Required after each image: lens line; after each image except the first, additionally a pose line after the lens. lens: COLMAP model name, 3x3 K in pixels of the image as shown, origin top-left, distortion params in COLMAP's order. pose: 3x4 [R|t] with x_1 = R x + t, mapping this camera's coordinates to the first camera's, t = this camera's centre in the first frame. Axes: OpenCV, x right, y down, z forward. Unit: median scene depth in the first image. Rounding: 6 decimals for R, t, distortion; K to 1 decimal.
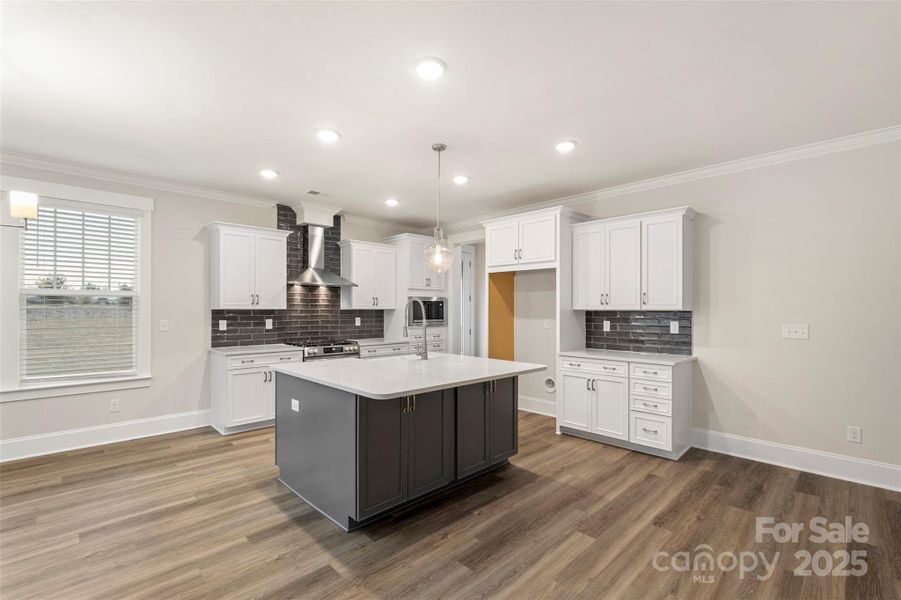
lens RADIAL K [[400.2, 0, 450.9], [0, 400.2, 310.8], [0, 0, 1]] dist [-0.000984, 0.000710]
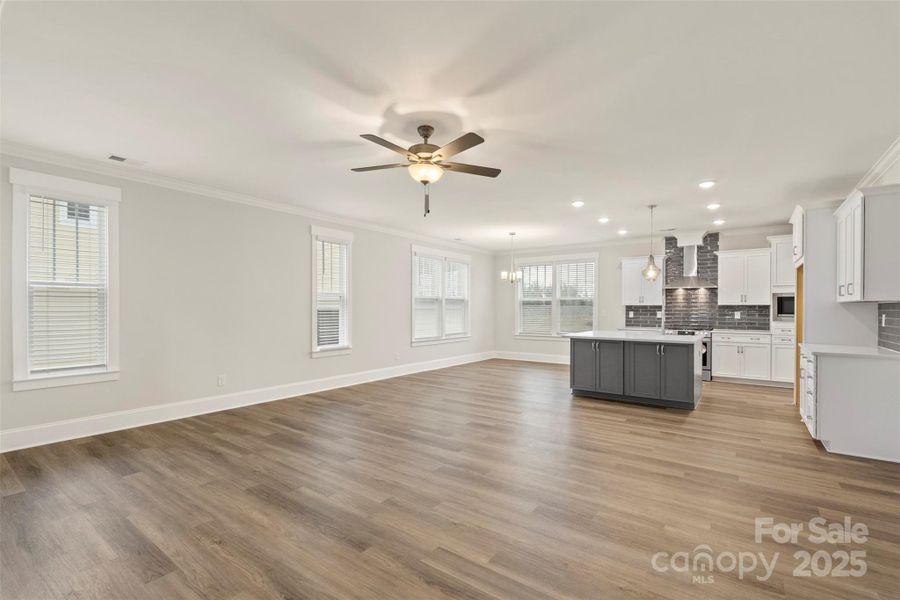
lens RADIAL K [[399.7, 0, 456.2], [0, 399.7, 308.4], [0, 0, 1]] dist [-0.000984, 0.000710]
pose [[0.163937, -0.001637, -0.986470, 1.241578], [-0.007025, 0.999971, -0.002826, 0.023908], [0.986446, 0.007393, 0.163920, -0.066126]]
